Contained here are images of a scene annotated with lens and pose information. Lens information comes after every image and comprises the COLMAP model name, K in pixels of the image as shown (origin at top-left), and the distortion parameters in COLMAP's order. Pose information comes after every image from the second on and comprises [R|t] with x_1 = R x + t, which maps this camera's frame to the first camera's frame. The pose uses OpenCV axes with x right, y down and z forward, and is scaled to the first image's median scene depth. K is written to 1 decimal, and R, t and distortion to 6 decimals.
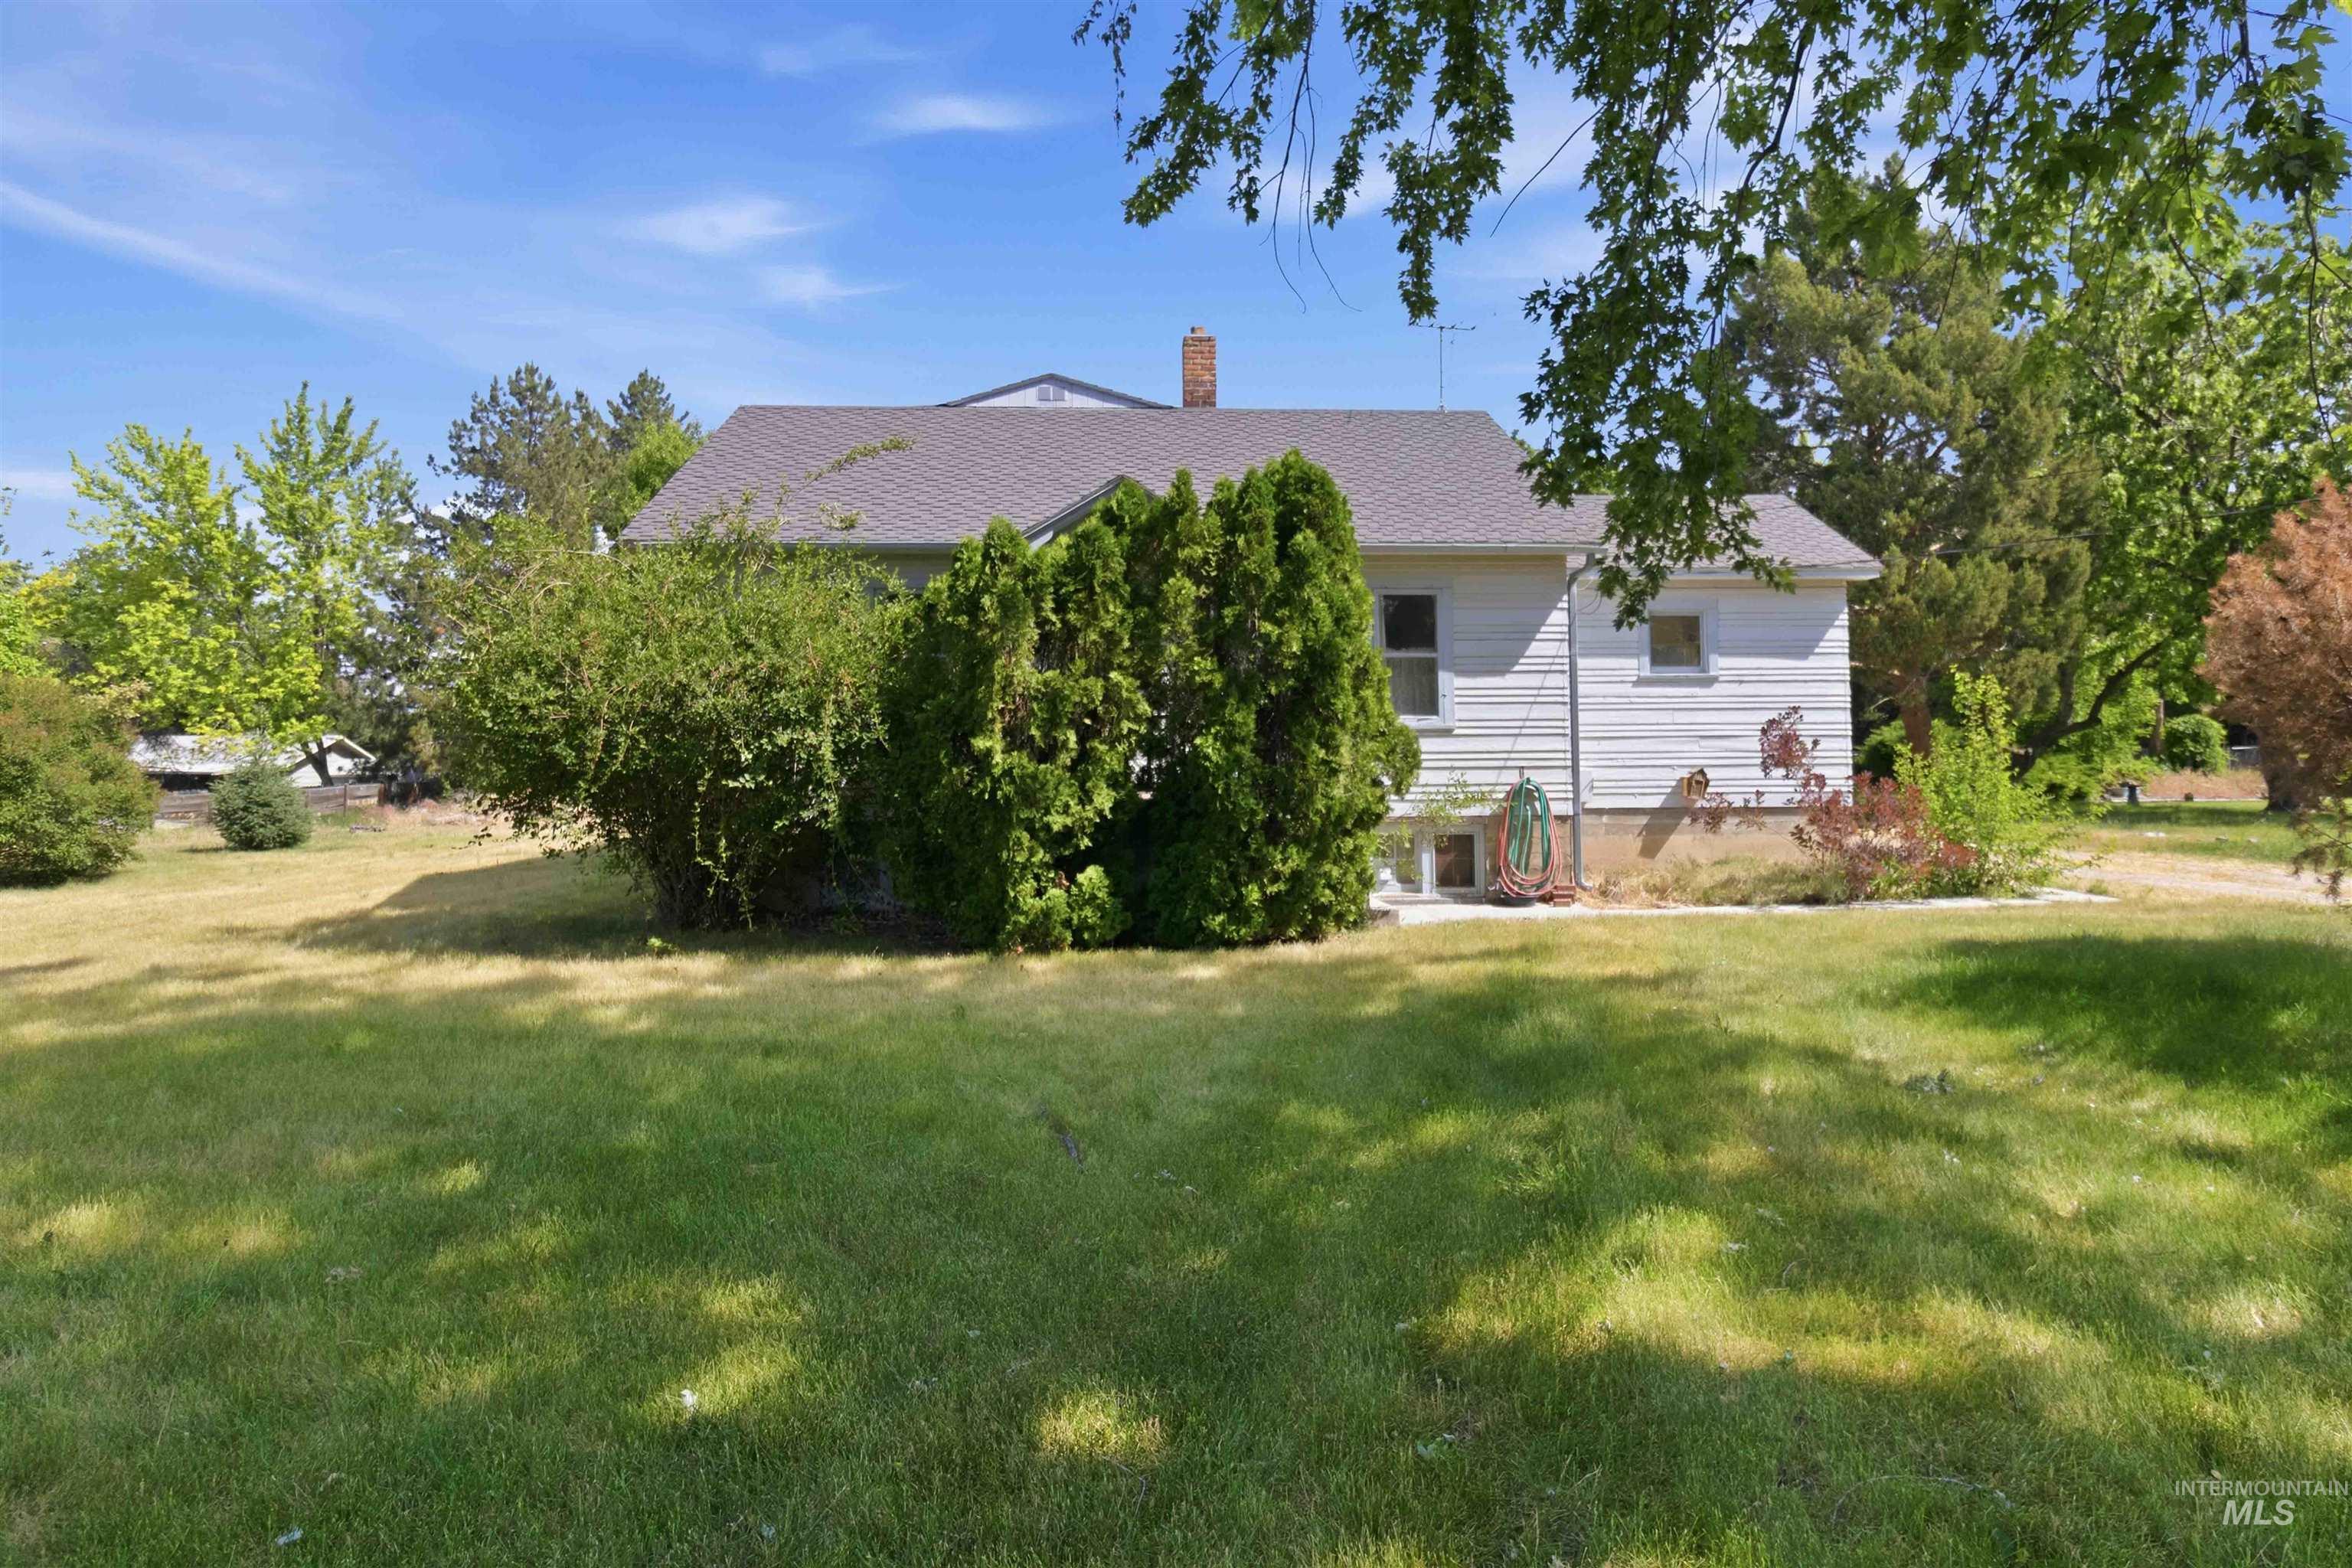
lens RADIAL K [[1346.3, 0, 1170.6], [0, 1346.3, 721.5], [0, 0, 1]] dist [-0.002303, -0.000106]
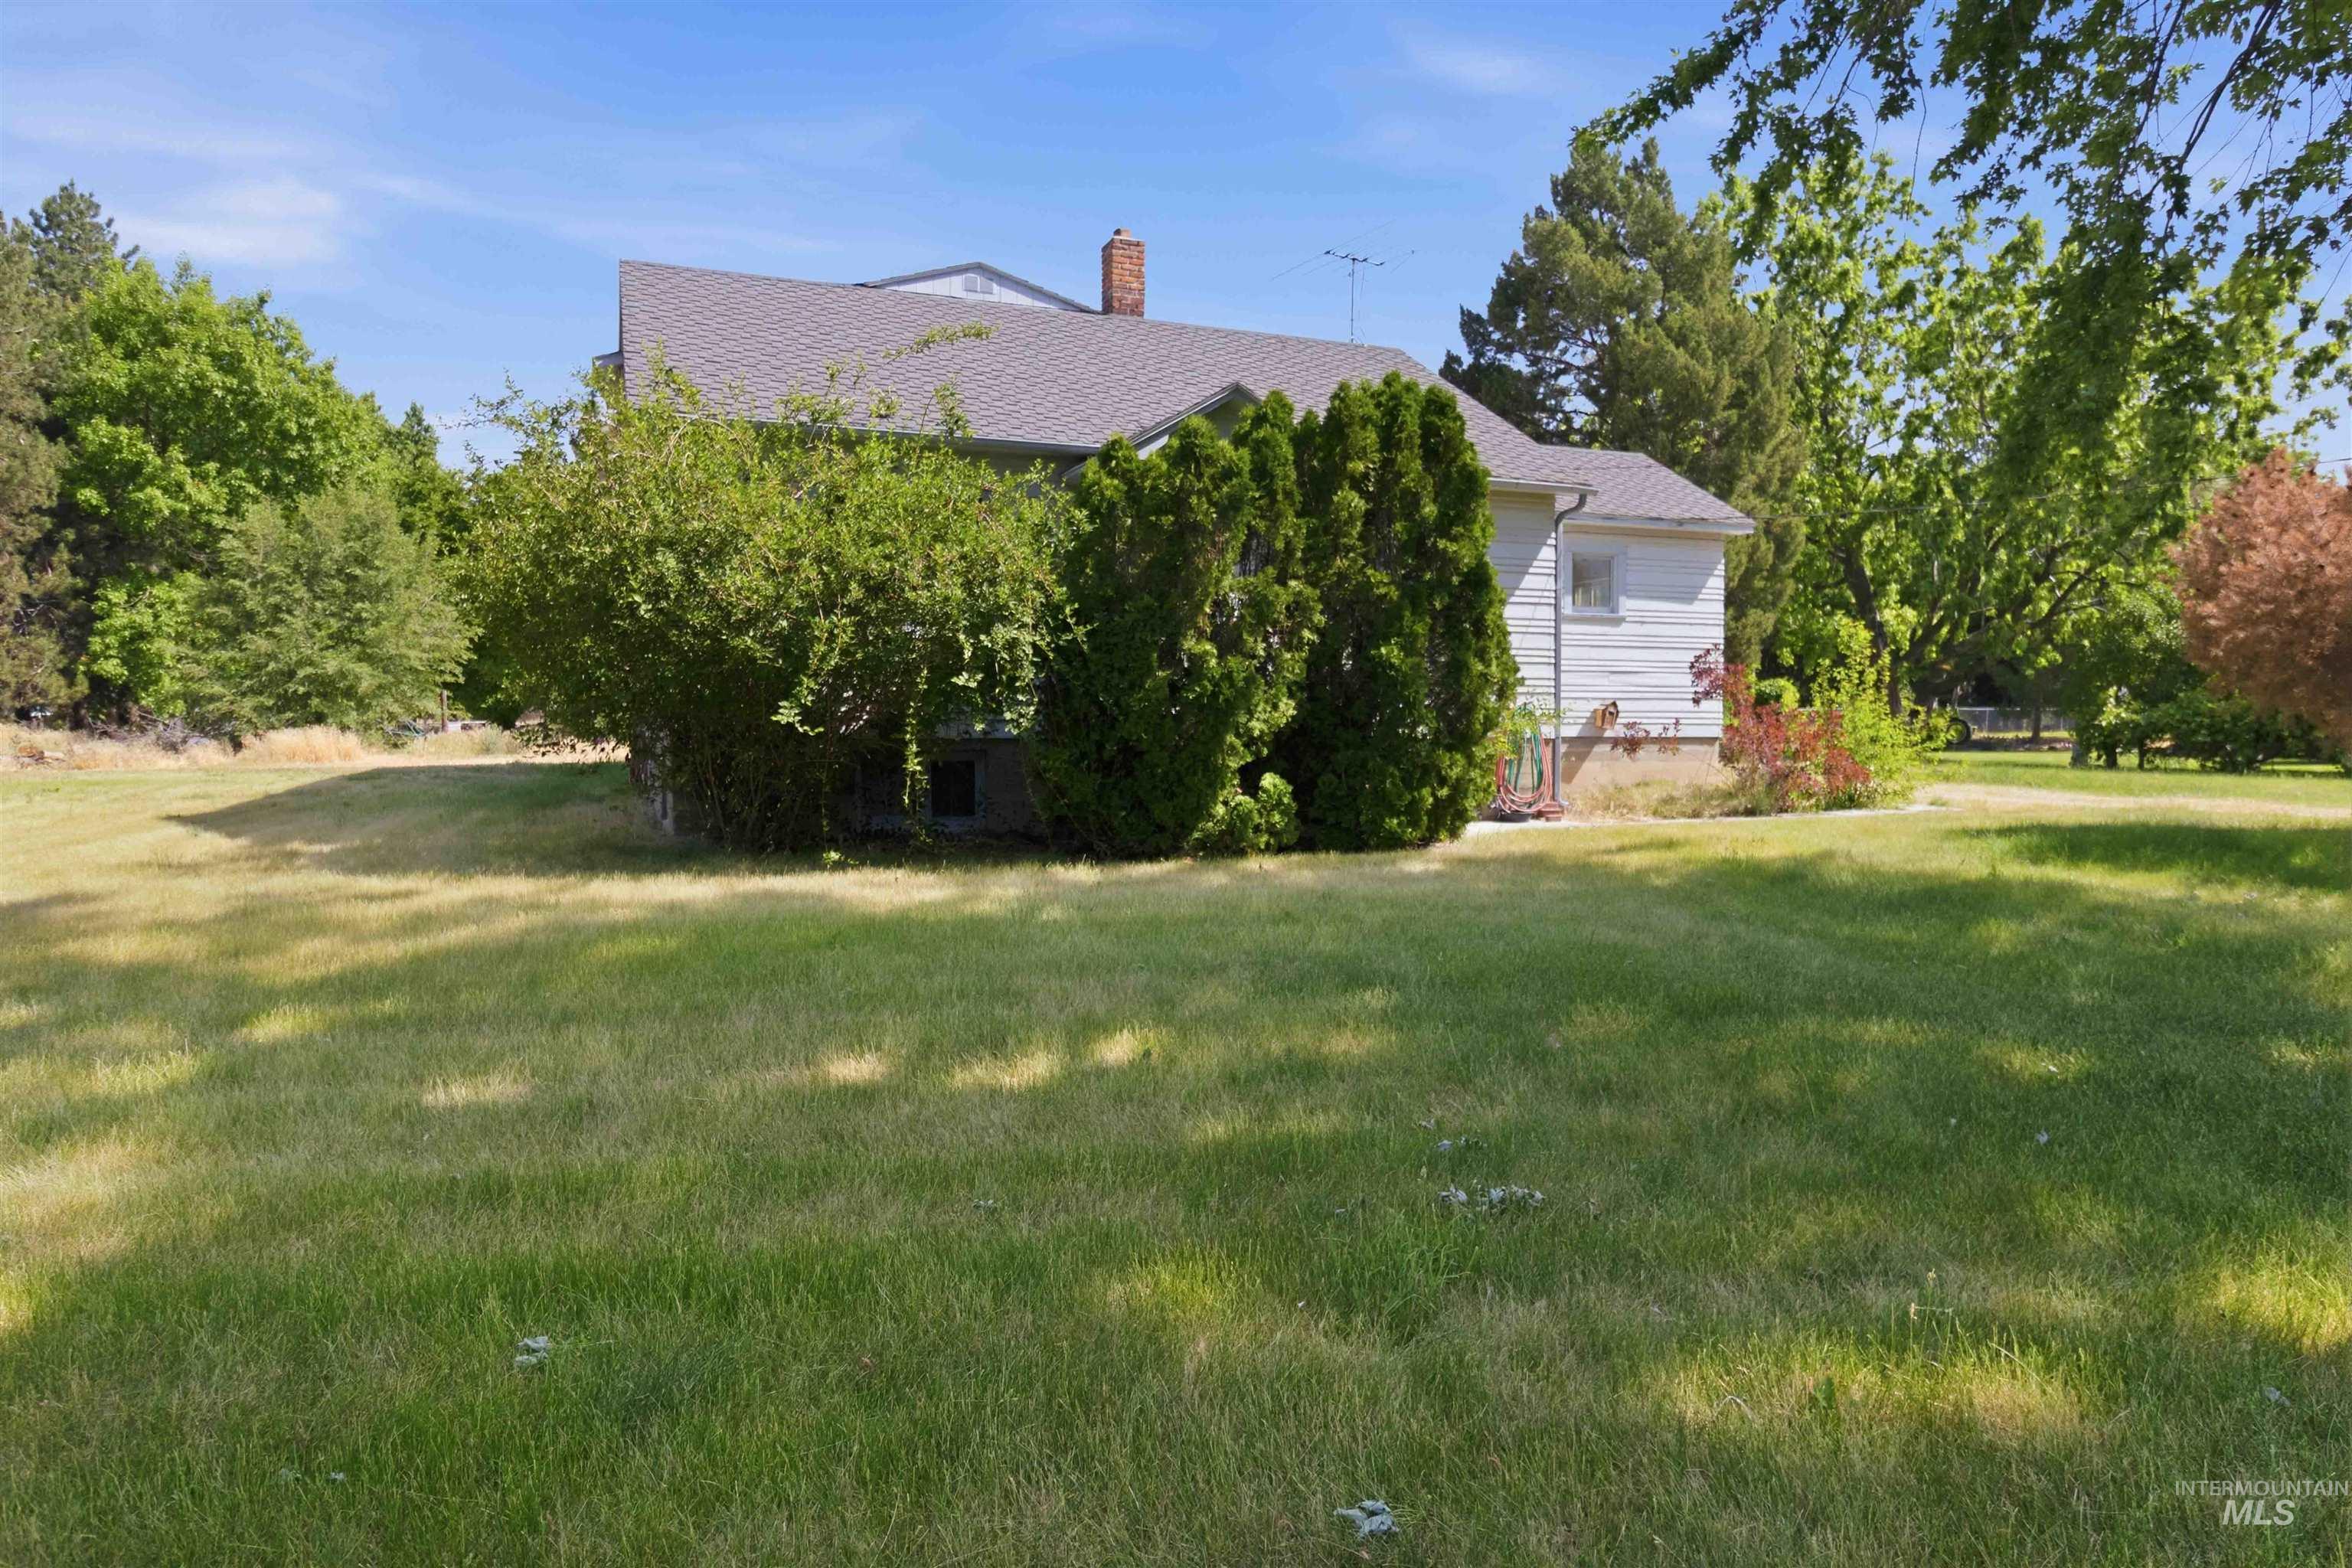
lens RADIAL K [[1475.0, 0, 1175.6], [0, 1475.0, 787.1], [0, 0, 1]] dist [-0.000838, 0.000223]
pose [[0.943791, -0.003994, 0.330519, -0.386614], [-0.019712, 0.997467, 0.068342, 0.034248], [-0.329955, -0.071016, 0.941322, -0.016554]]
